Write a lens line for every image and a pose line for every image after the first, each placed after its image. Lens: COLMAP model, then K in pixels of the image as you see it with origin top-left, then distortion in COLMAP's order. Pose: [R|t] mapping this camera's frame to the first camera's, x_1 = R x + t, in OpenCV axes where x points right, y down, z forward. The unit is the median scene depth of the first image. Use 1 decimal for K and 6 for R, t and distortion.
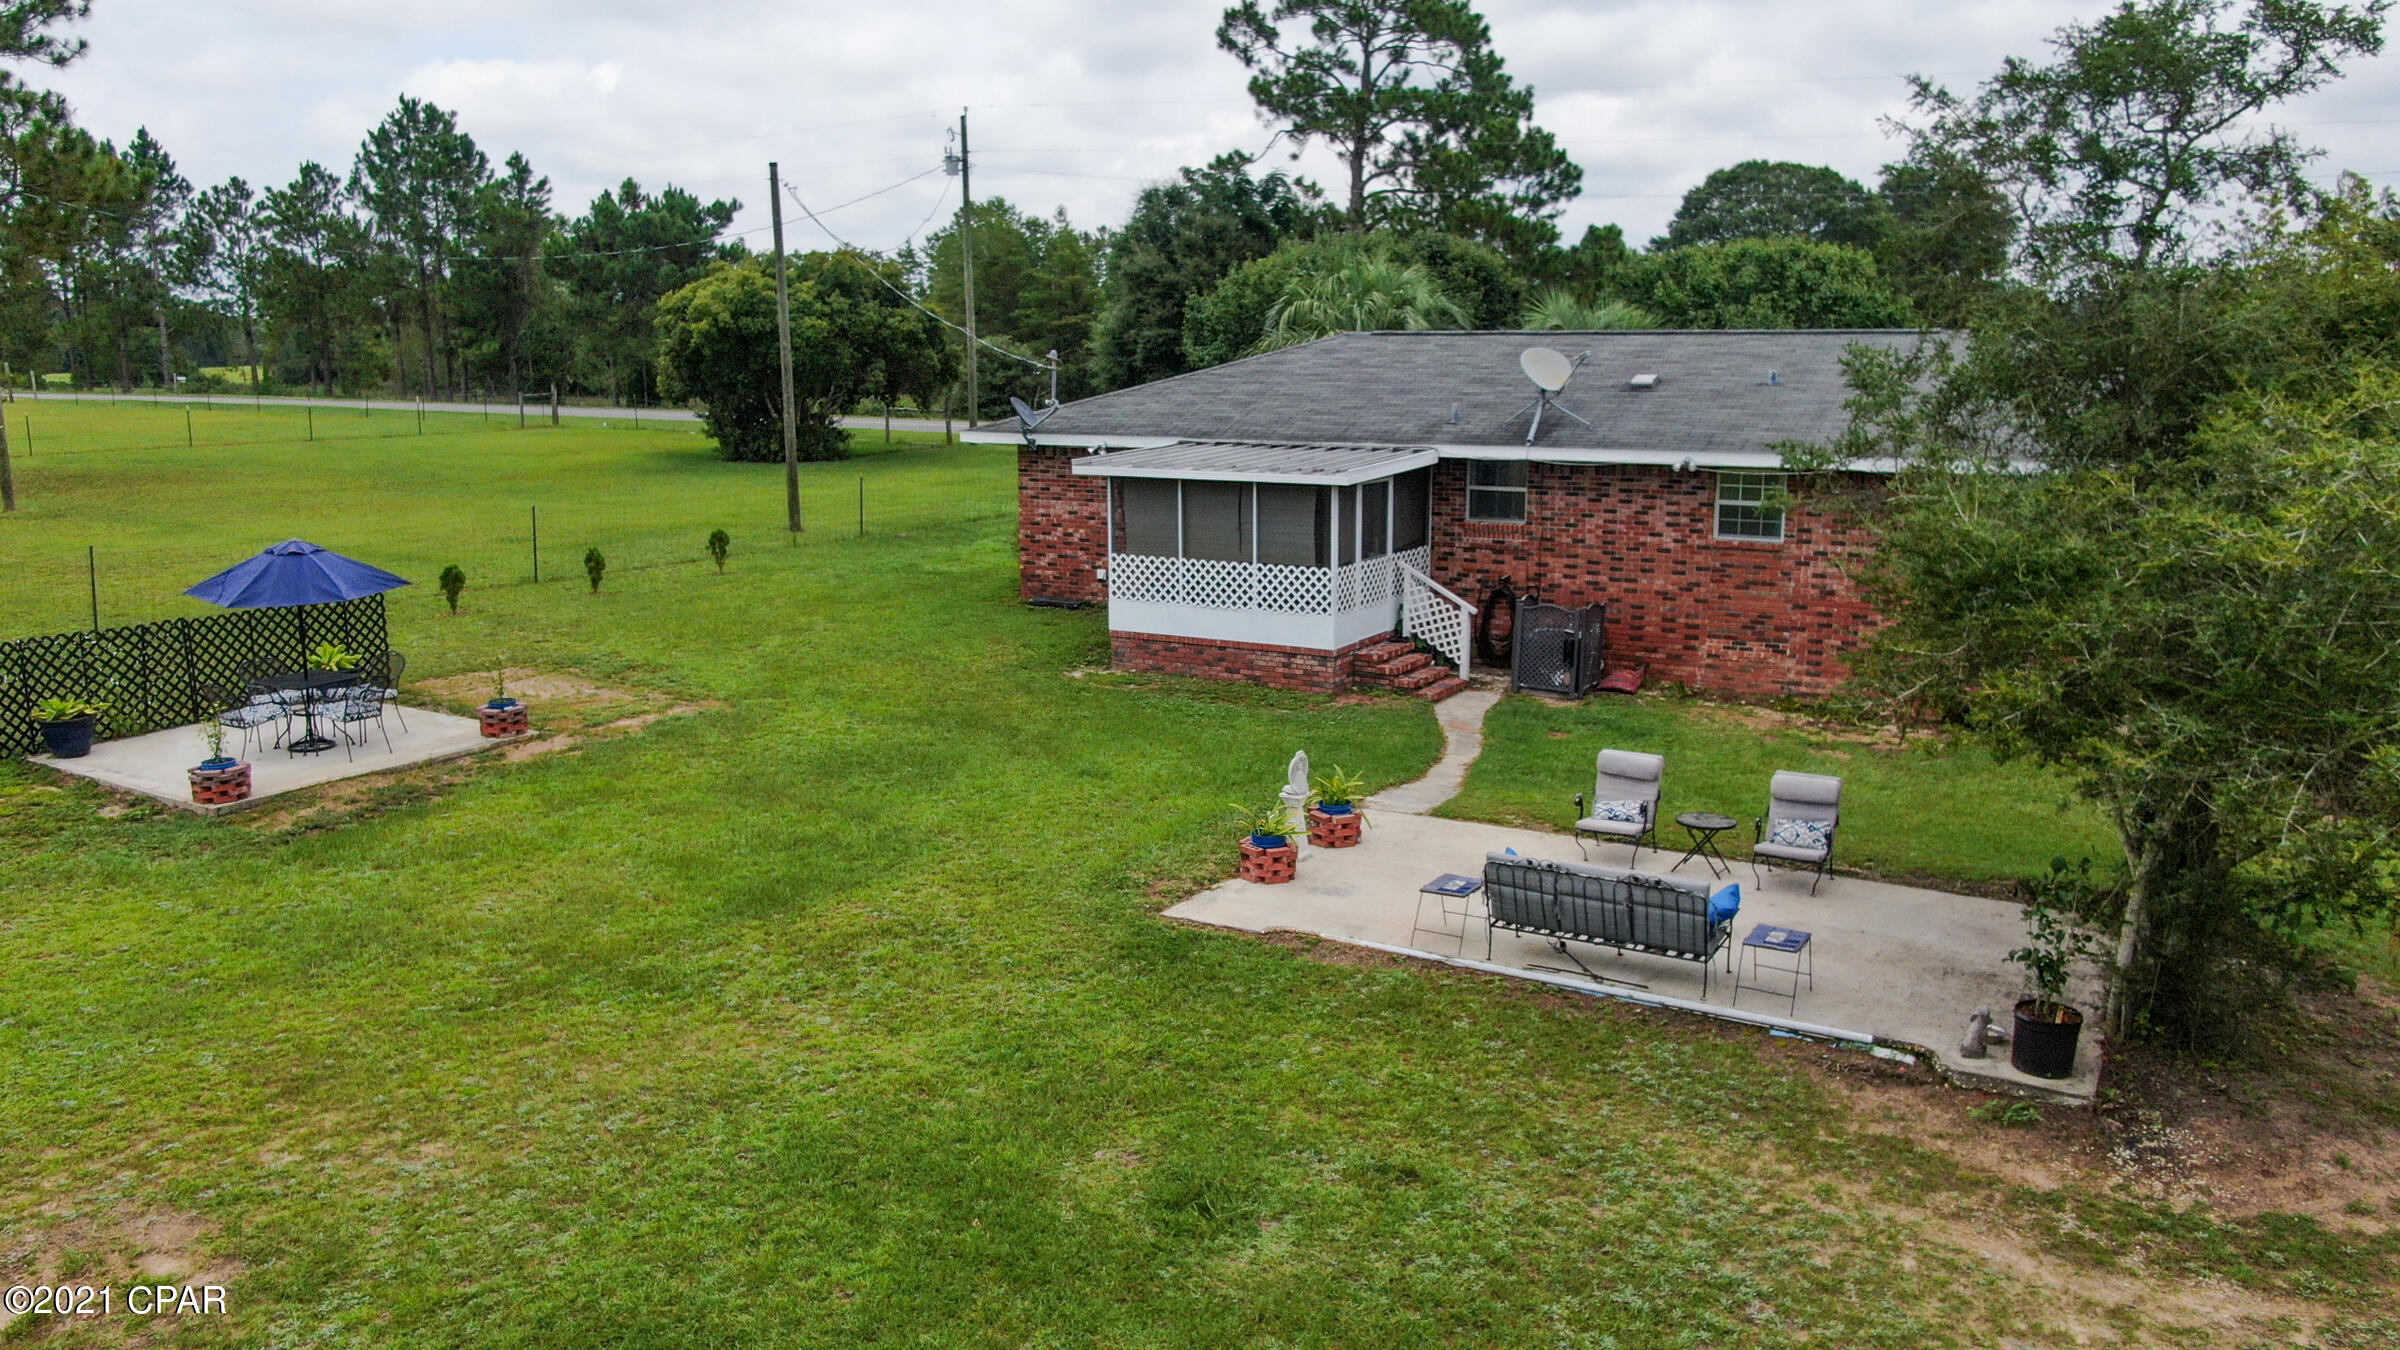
lens RADIAL K [[1793.0, 0, 1199.6], [0, 1793.0, 673.2], [0, 0, 1]] dist [-0.021075, 0.008048]
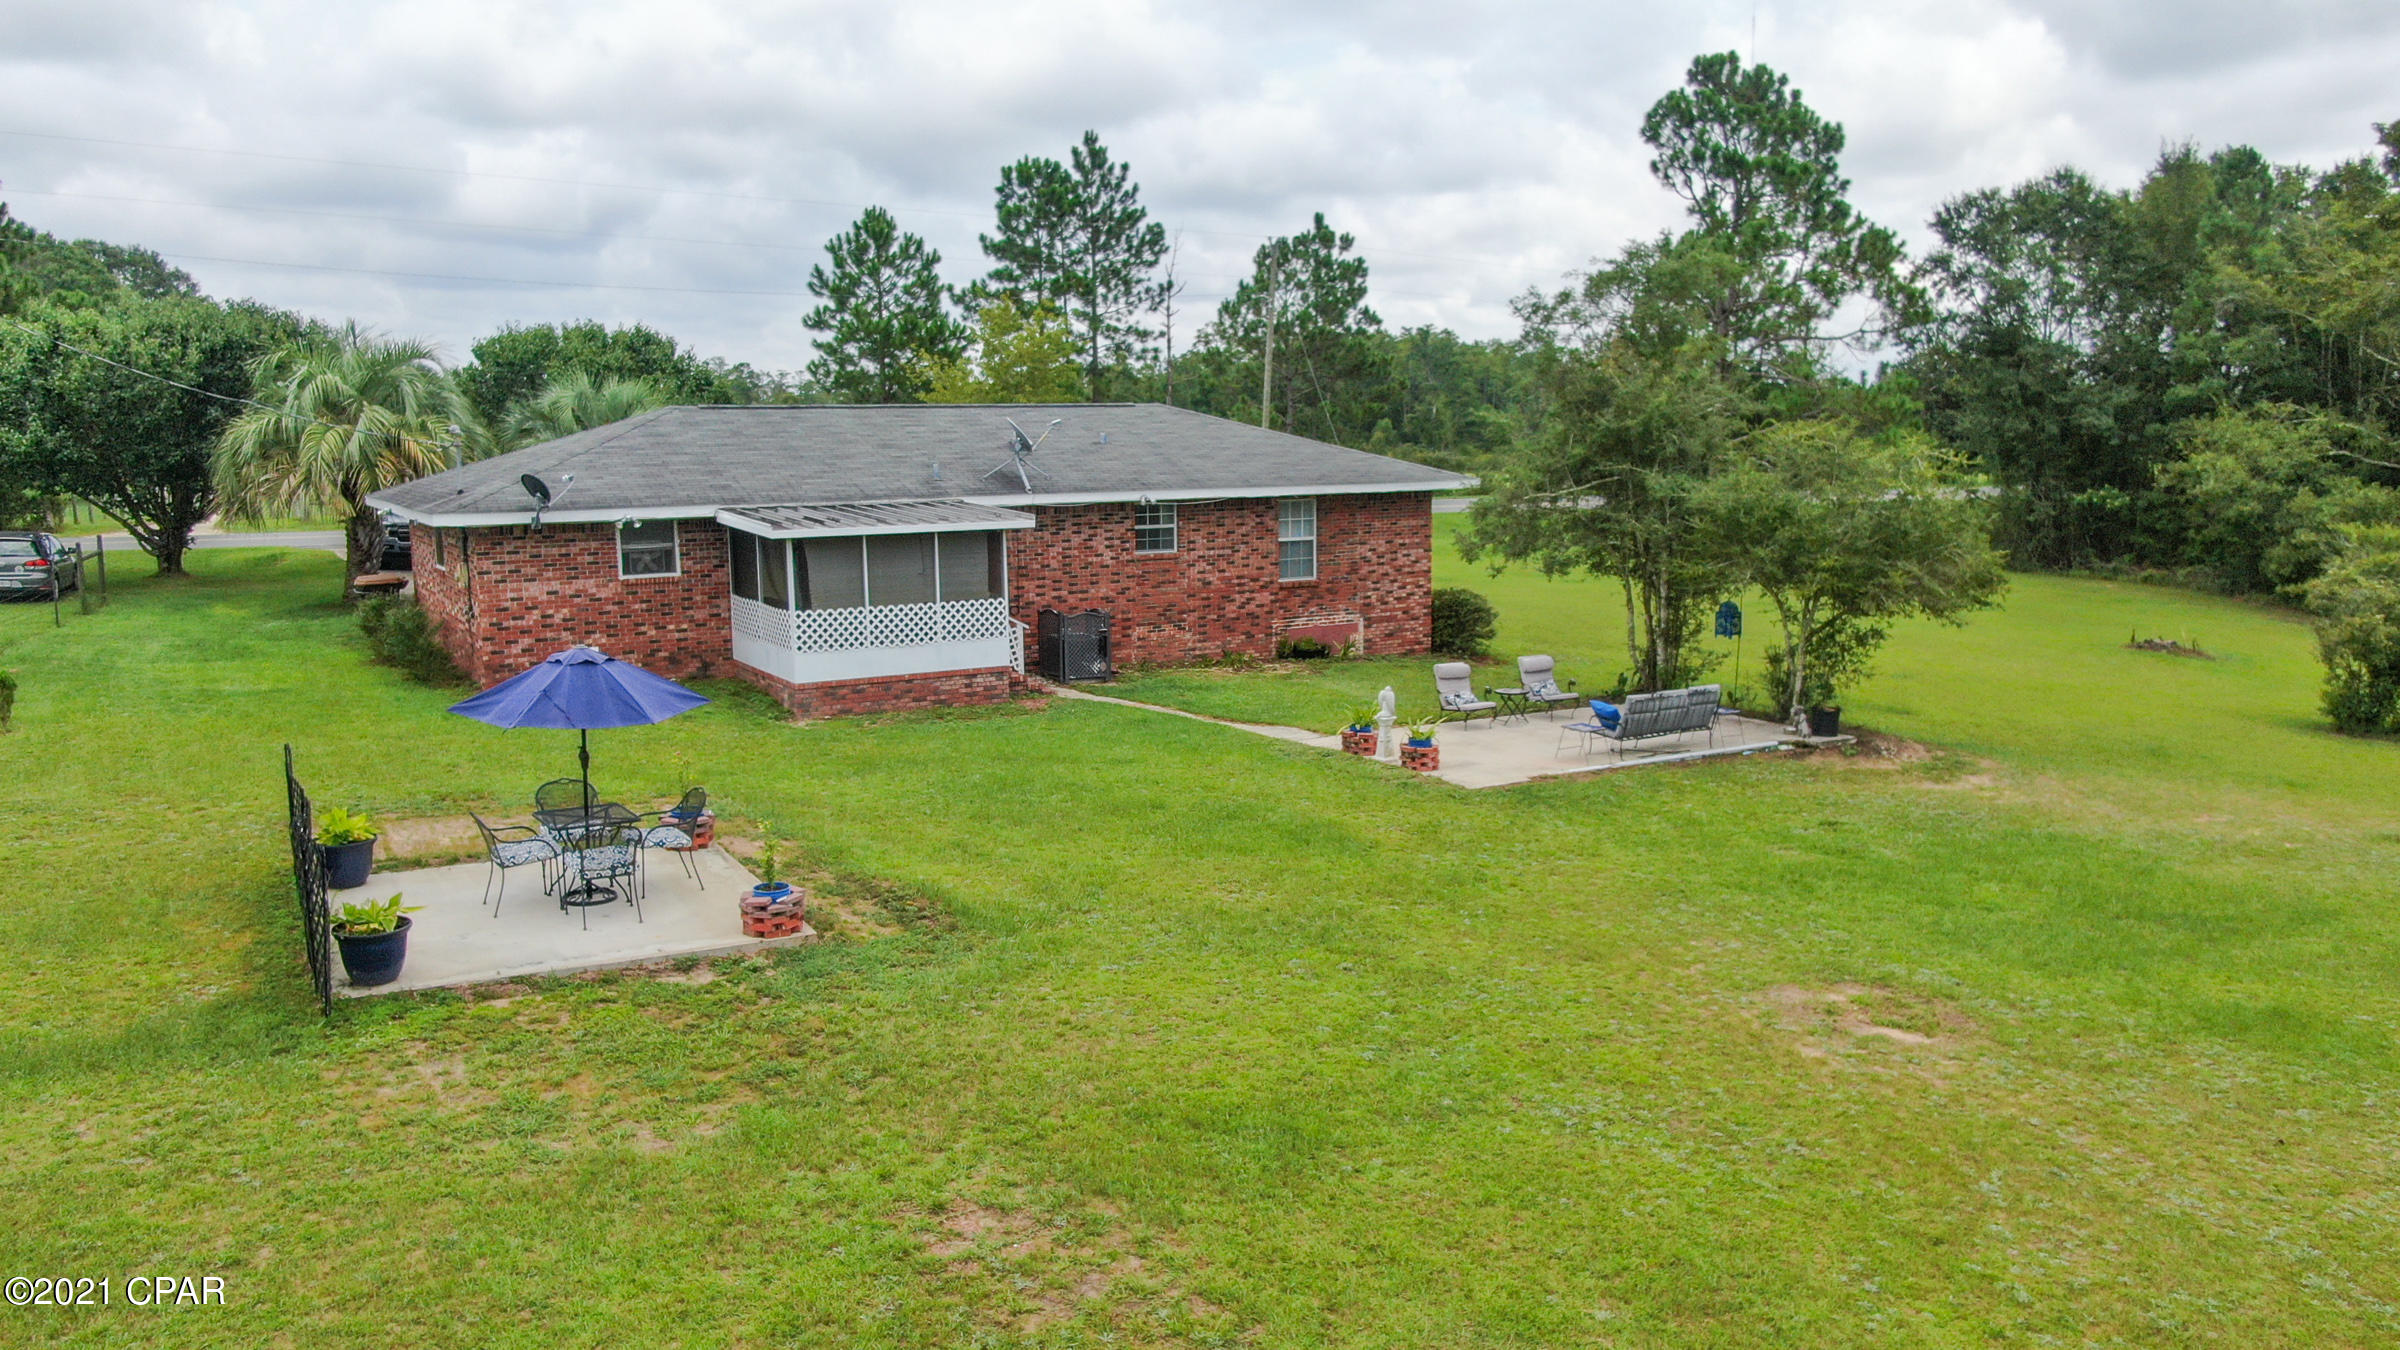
lens RADIAL K [[1793.0, 0, 1198.6], [0, 1793.0, 676.8], [0, 0, 1]] dist [-0.021075, 0.008048]
pose [[0.491839, -0.130377, 0.860869, -0.890731], [0.163436, 0.984975, 0.055798, -0.051116], [-0.855209, 0.113253, 0.505758, 0.270976]]
